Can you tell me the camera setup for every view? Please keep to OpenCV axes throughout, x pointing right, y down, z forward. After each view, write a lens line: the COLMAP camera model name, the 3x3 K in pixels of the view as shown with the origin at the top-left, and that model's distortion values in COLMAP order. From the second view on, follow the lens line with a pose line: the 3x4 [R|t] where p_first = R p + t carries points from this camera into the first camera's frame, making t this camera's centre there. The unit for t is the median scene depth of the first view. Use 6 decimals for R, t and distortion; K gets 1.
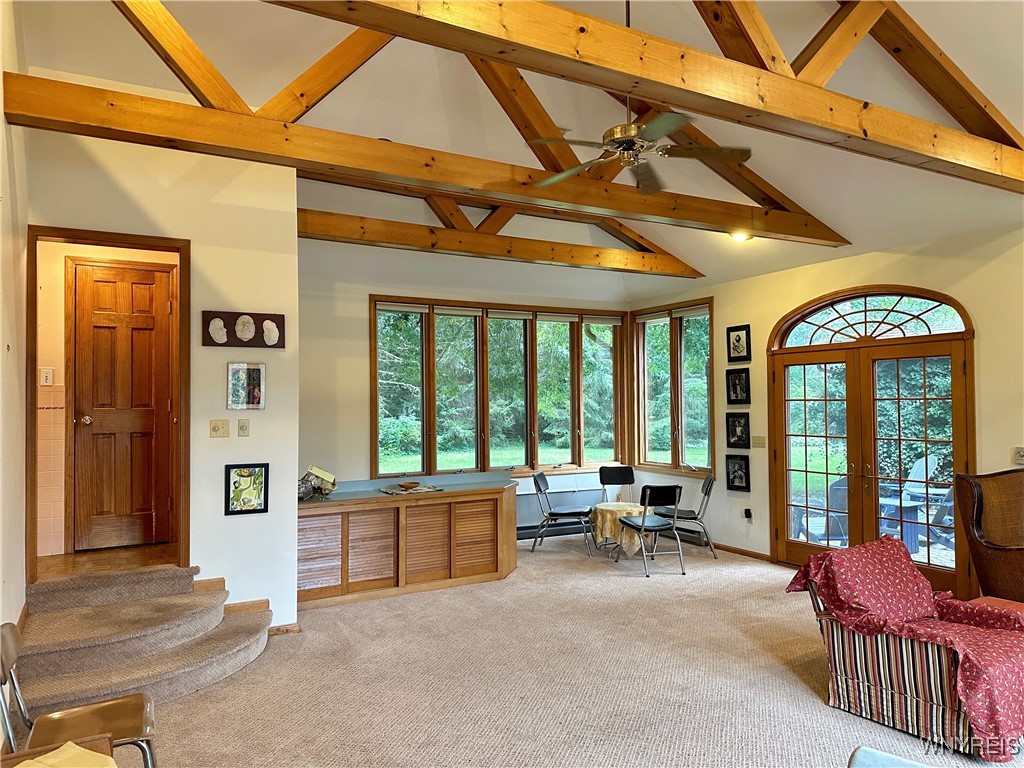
lens RADIAL K [[718.9, 0, 512.9], [0, 718.9, 385.9], [0, 0, 1]] dist [0.065076, -0.090067]
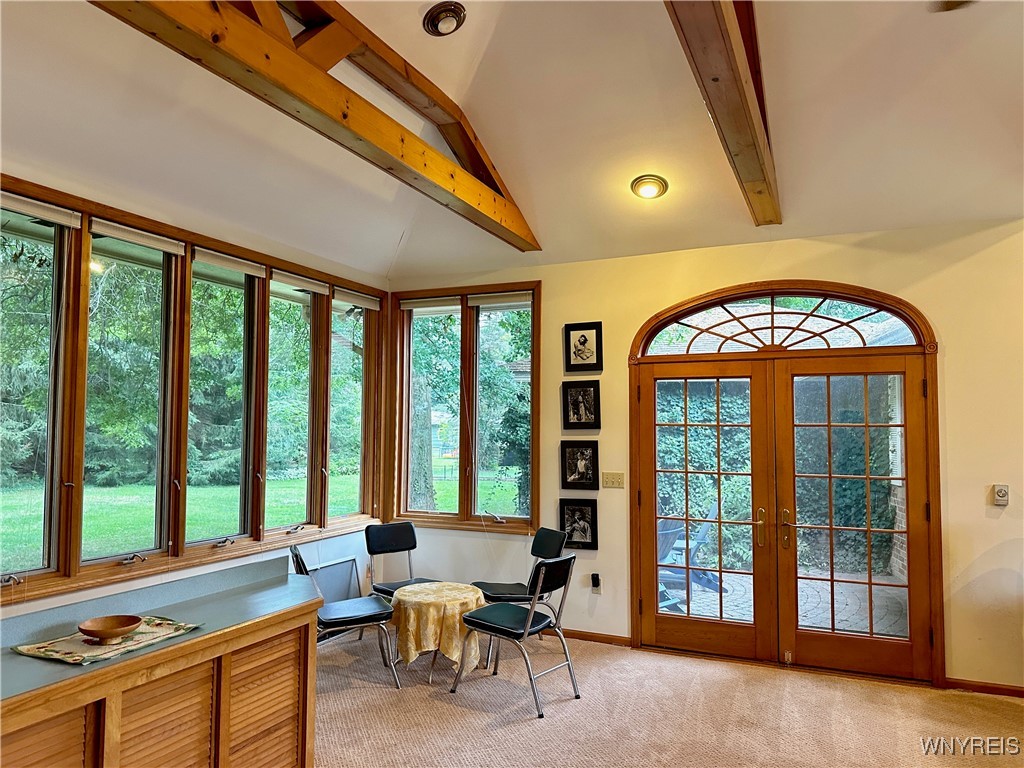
lens RADIAL K [[718.9, 0, 528.8], [0, 718.9, 387.2], [0, 0, 1]] dist [0.065076, -0.090067]
pose [[0.797900, 0.045298, 0.601085, -0.175188], [-0.024443, 0.998784, -0.042821, 0.015701], [-0.602294, 0.019475, 0.798037, 0.463693]]
